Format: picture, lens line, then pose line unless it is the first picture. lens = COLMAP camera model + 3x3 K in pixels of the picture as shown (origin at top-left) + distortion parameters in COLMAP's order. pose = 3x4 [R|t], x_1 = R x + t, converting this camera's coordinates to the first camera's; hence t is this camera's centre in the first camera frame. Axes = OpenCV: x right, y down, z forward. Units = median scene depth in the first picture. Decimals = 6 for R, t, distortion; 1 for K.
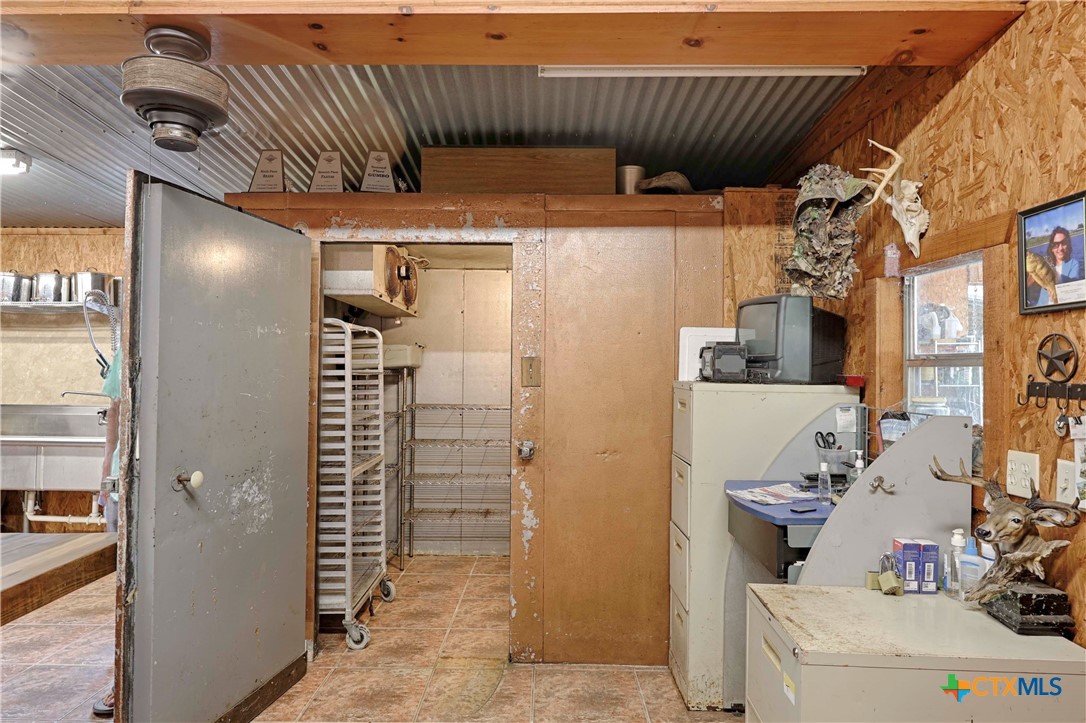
lens RADIAL K [[643.0, 0, 542.6], [0, 643.0, 359.2], [0, 0, 1]] dist [0.005096, 0.000200]
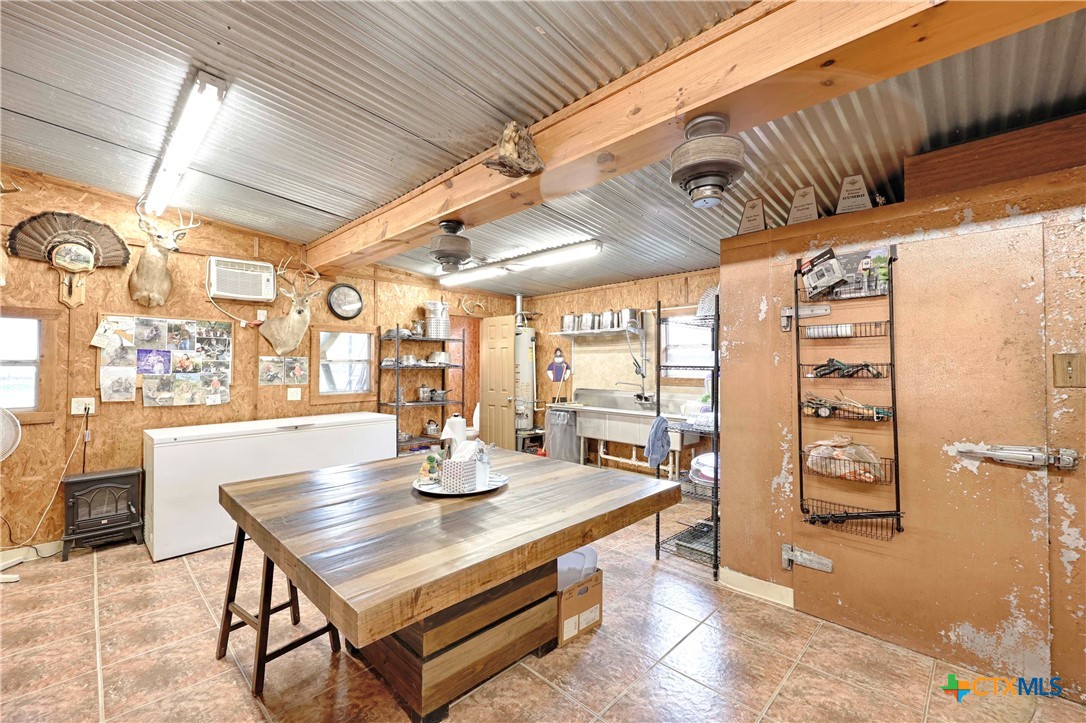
lens RADIAL K [[440.6, 0, 544.0], [0, 440.6, 360.9], [0, 0, 1]] dist [-0.000418, -0.000075]
pose [[0.724989, -0.014405, -0.688610, -0.120805], [0.013892, 0.999884, -0.006290, 0.000042], [0.688621, -0.005006, 0.725105, 0.063395]]
